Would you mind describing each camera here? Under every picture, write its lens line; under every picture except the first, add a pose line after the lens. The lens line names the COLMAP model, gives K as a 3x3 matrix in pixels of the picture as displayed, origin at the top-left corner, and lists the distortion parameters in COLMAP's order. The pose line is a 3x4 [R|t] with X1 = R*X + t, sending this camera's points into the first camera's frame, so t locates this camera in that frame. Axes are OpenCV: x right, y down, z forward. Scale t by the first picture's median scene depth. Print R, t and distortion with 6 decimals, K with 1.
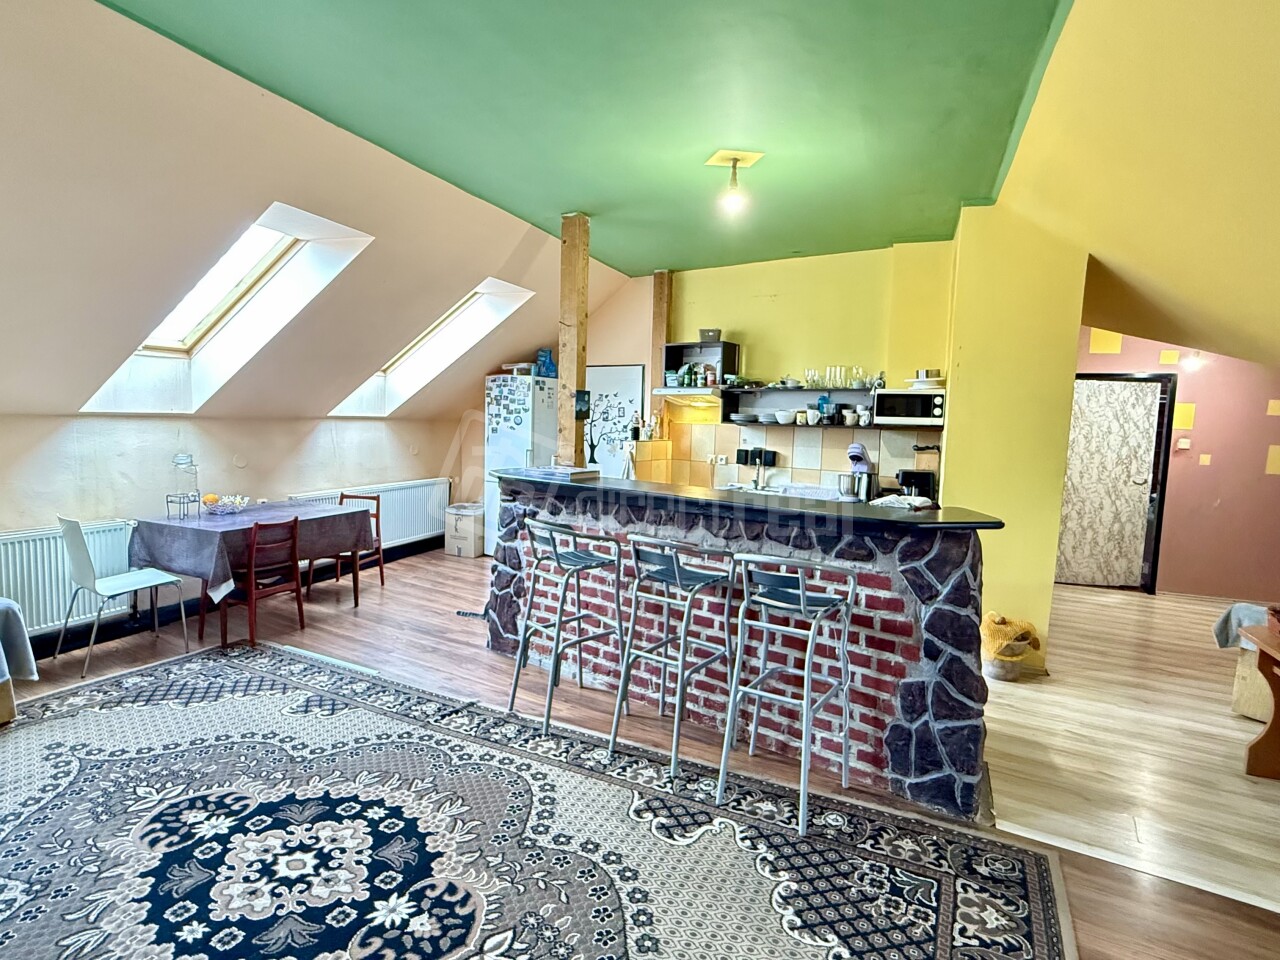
lens RADIAL K [[678.7, 0, 639.6], [0, 678.7, 479.9], [0, 0, 1]] dist [-0.001853, 0.000866]
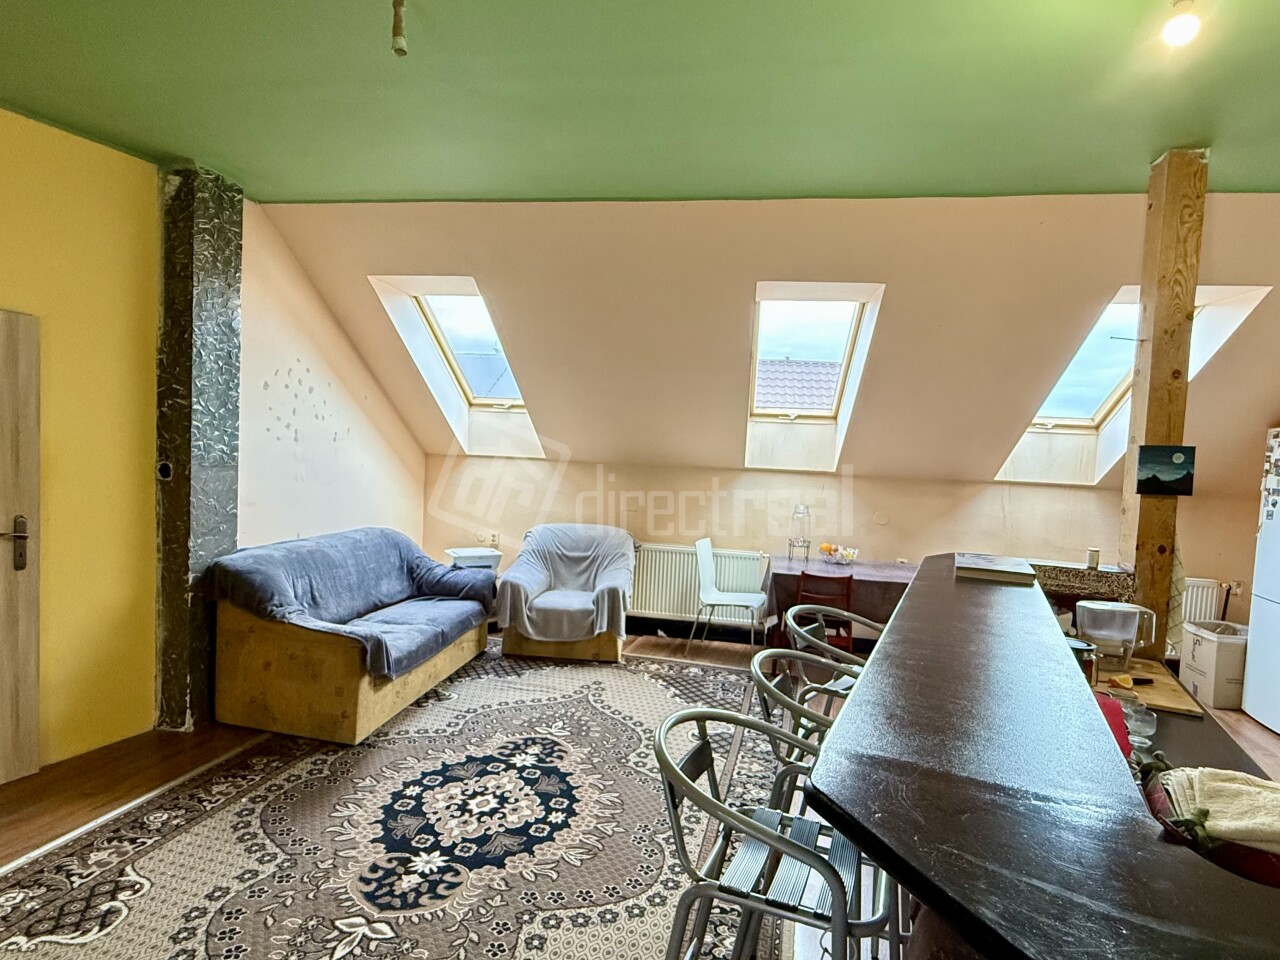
lens RADIAL K [[678.7, 0, 637.0], [0, 678.7, 480.4], [0, 0, 1]] dist [-0.001853, 0.000866]
pose [[0.220194, 0.032735, -0.974907, 0.421815], [-0.131585, 0.991299, 0.003566, -0.048893], [0.966540, 0.127498, 0.222585, 0.475488]]
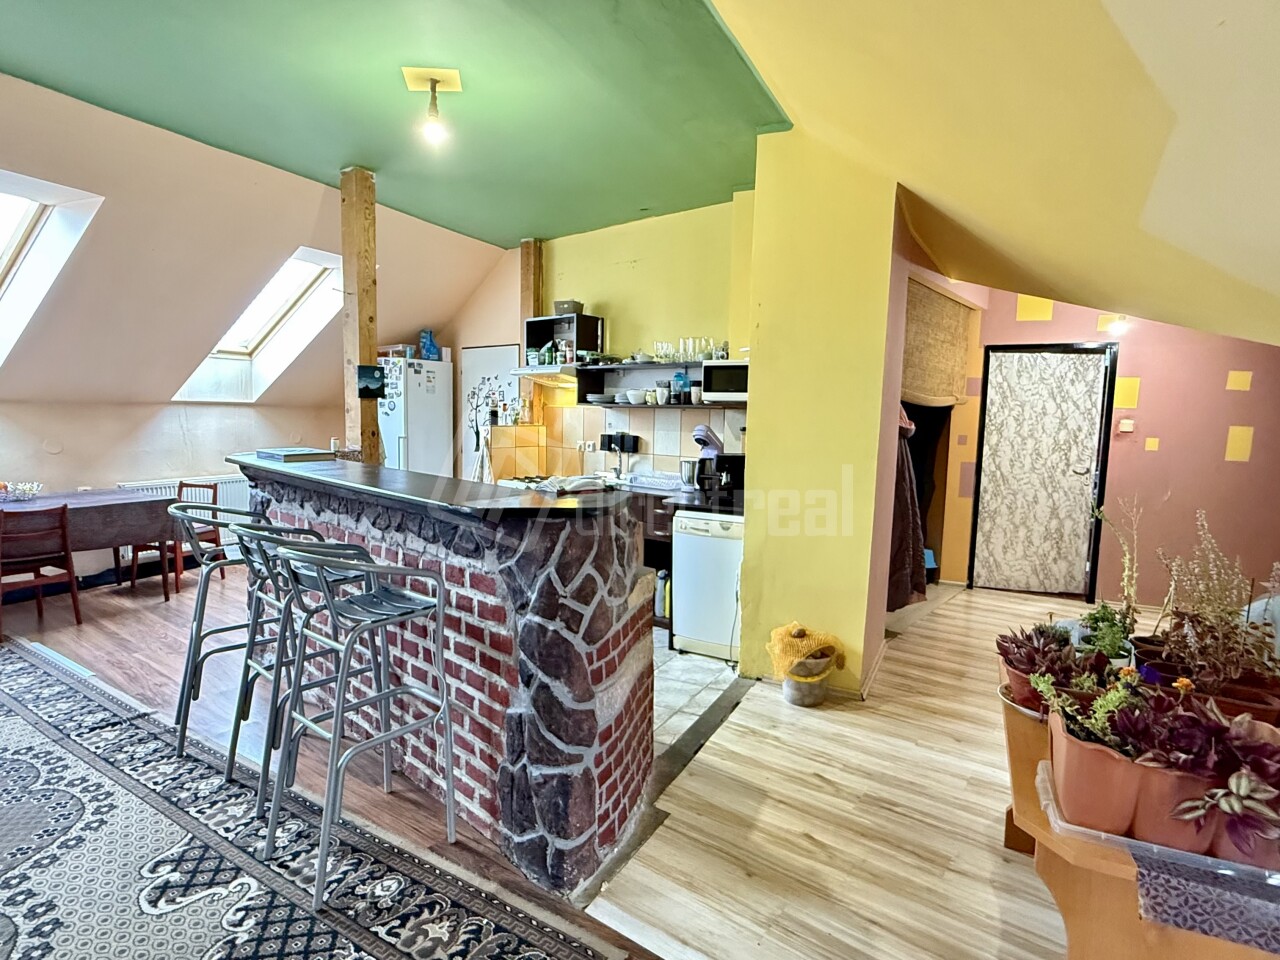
lens RADIAL K [[678.7, 0, 637.9], [0, 678.7, 479.8], [0, 0, 1]] dist [-0.001853, 0.000866]
pose [[0.996010, 0.001893, -0.089227, 0.383086], [-0.001510, 0.999989, 0.004362, 0.015998], [0.089234, -0.004210, 0.996002, 0.147671]]
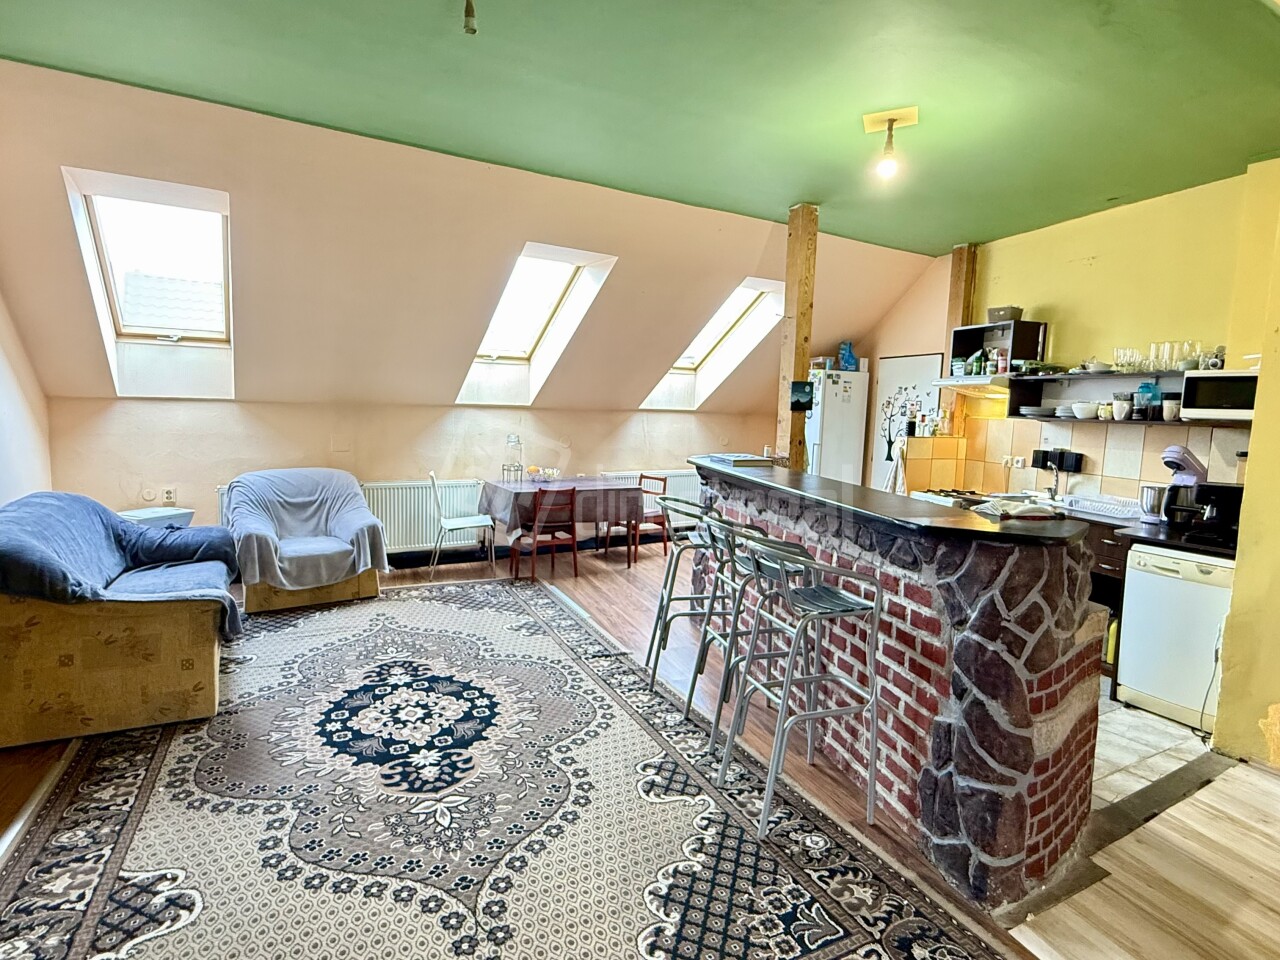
lens RADIAL K [[678.7, 0, 638.4], [0, 678.7, 479.7], [0, 0, 1]] dist [-0.001853, 0.000866]
pose [[0.795012, 0.064532, -0.603151, 0.366421], [-0.064926, 0.997666, 0.021163, 0.006897], [0.603109, 0.022336, 0.797346, 0.070862]]
